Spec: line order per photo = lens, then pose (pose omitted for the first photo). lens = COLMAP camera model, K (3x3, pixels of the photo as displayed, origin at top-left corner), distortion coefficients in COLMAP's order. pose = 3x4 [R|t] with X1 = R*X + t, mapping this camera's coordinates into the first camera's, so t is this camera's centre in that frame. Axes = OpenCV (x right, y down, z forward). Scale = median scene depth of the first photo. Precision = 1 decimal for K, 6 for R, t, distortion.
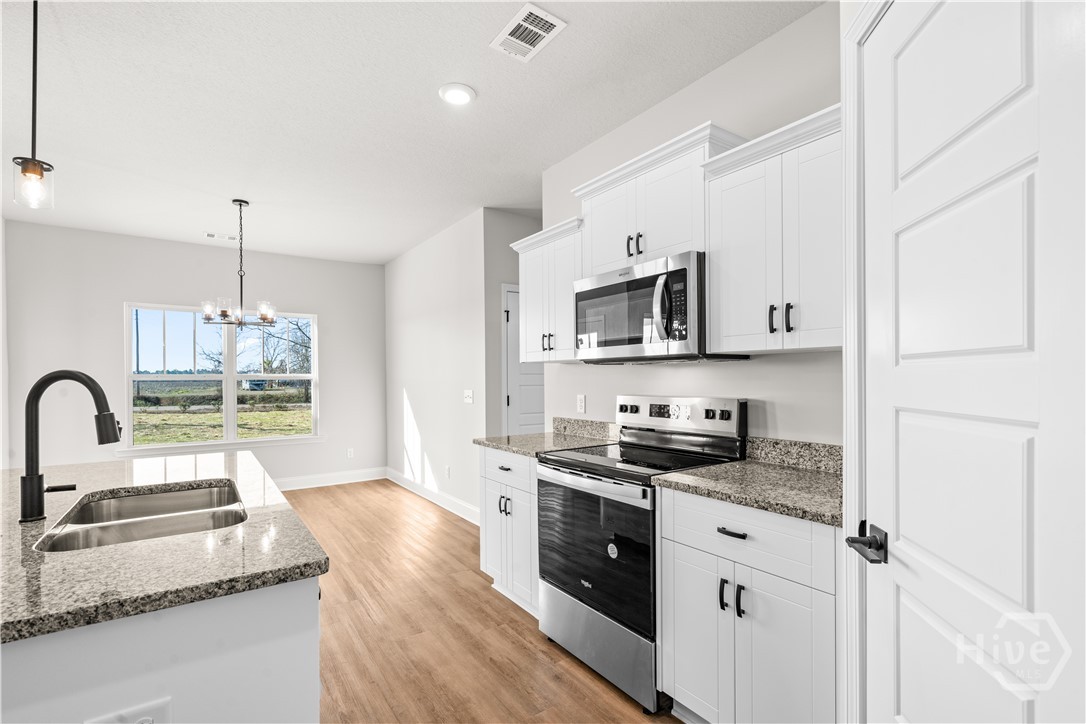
lens RADIAL K [[505.4, 0, 537.8], [0, 505.4, 376.1], [0, 0, 1]] dist [-0.000913, -0.000168]
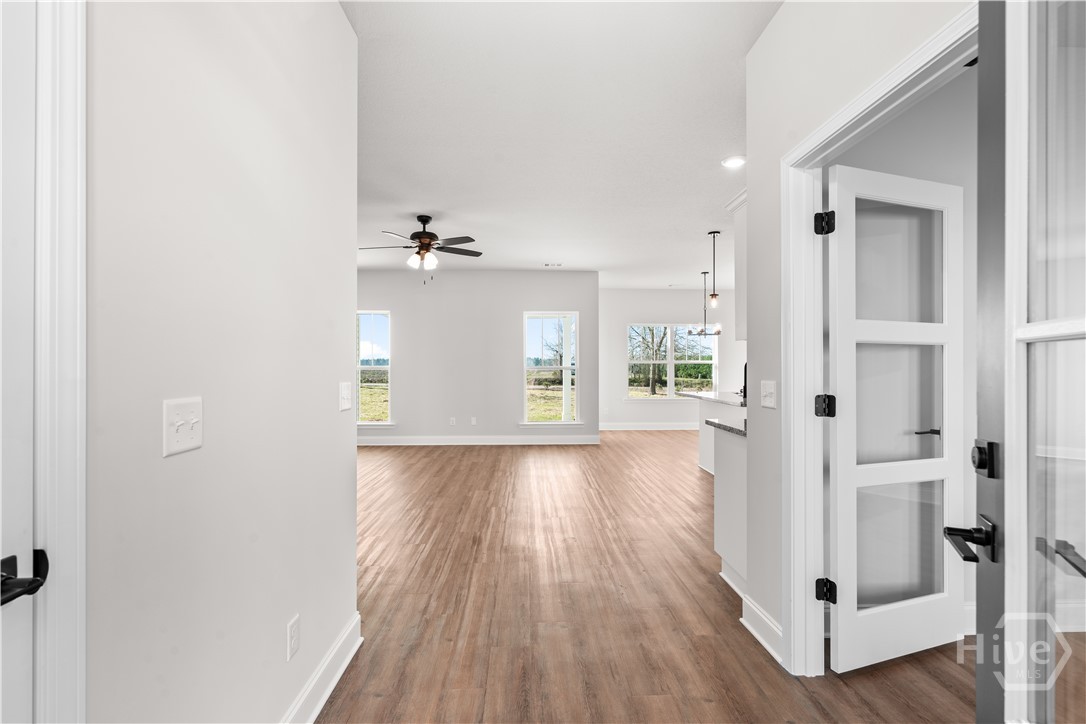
lens RADIAL K [[500.1, 0, 543.0], [0, 500.1, 362.0], [0, 0, 1]] dist [-0.000469, -0.000082]
pose [[0.842373, 0.001460, -0.538893, -0.140172], [-0.002606, 0.999996, -0.001365, 0.012870], [0.538889, 0.002555, 0.842373, -1.703176]]
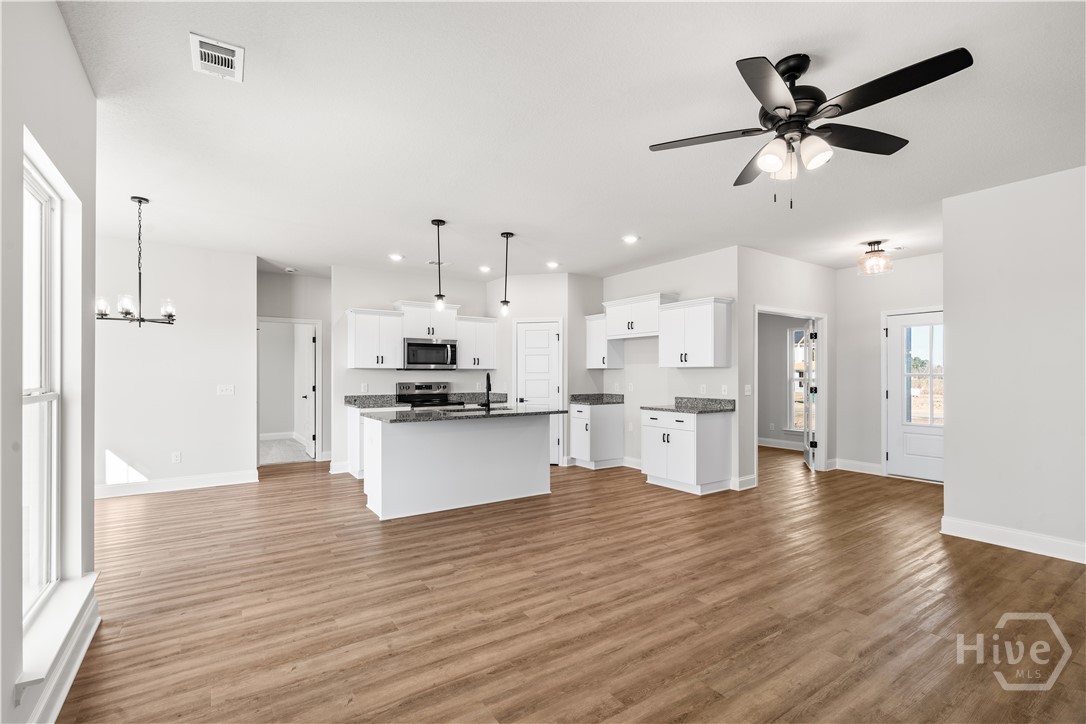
lens RADIAL K [[492.1, 0, 543.5], [0, 492.1, 366.0], [0, 0, 1]] dist [0.000086, 0.000142]
pose [[0.004660, 0.024736, 0.999683, -2.714256], [-0.001105, 0.999694, -0.024731, 0.018215], [-0.999989, -0.000989, 0.004686, 0.321047]]
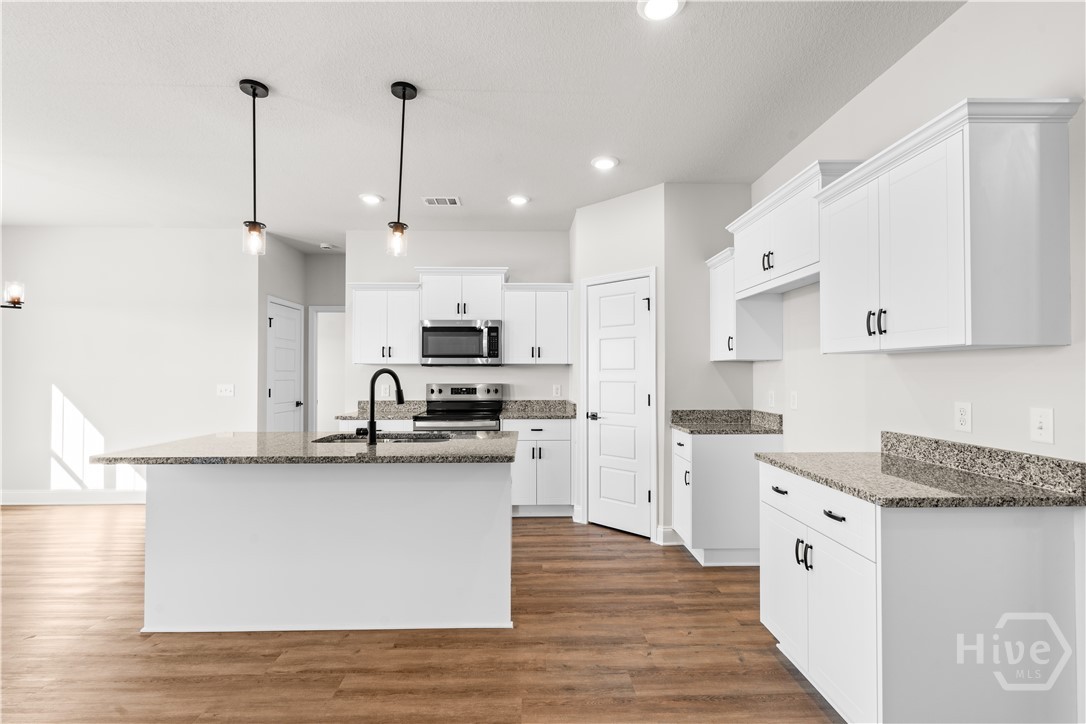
lens RADIAL K [[489.3, 0, 542.0], [0, 489.3, 364.5], [0, 0, 1]] dist [-0.002962, -0.000361]
pose [[0.542071, 0.021980, 0.840045, -1.278174], [-0.004883, 0.999723, -0.023007, 0.008212], [-0.840318, 0.008369, 0.542028, -0.332295]]
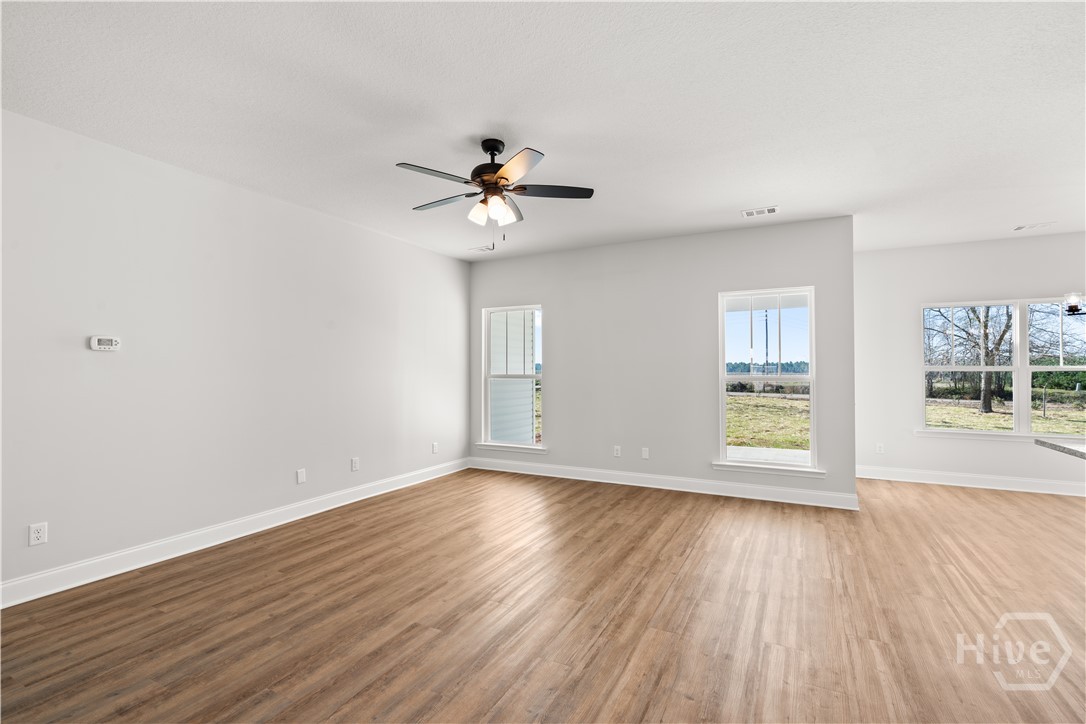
lens RADIAL K [[489.9, 0, 543.0], [0, 489.9, 362.0], [0, 0, 1]] dist [0.007367, -0.000267]
pose [[0.464375, -0.009031, -0.885593, -0.487528], [0.000118, 0.999949, -0.010136, -0.001585], [0.885639, 0.004603, 0.464352, -0.662408]]
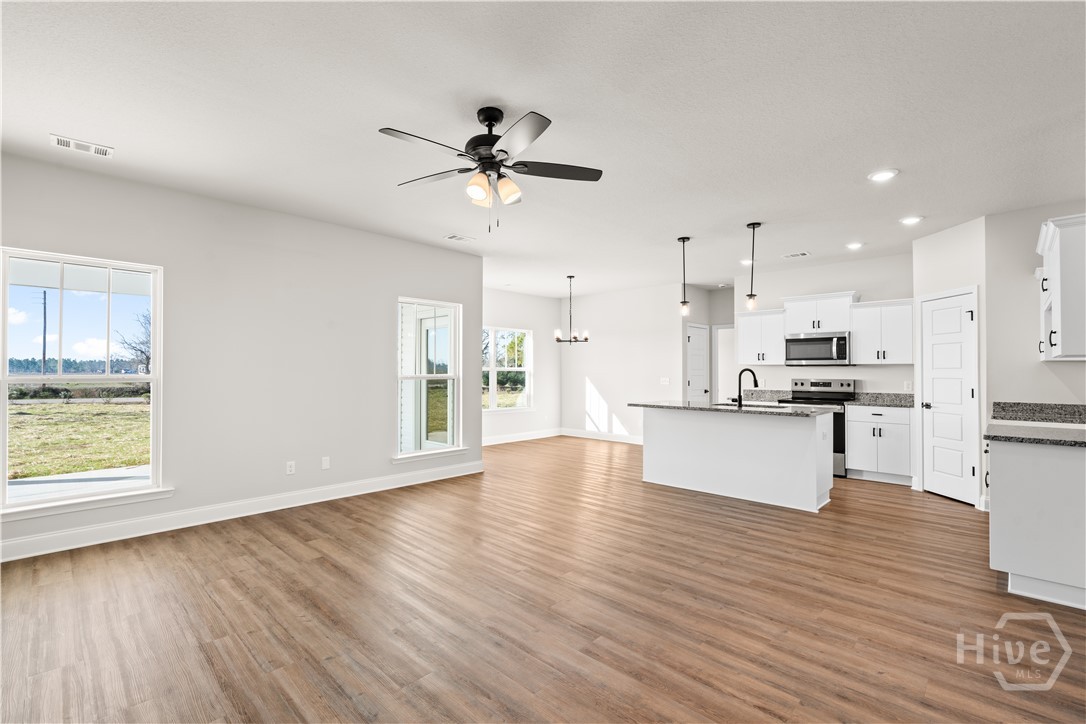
lens RADIAL K [[489.3, 0, 542.0], [0, 489.3, 364.5], [0, 0, 1]] dist [-0.002962, -0.000361]
pose [[0.978376, 0.013095, 0.206421, -1.851142], [-0.010620, 0.999858, -0.013094, 0.014316], [-0.206563, 0.010618, 0.978376, -1.331486]]
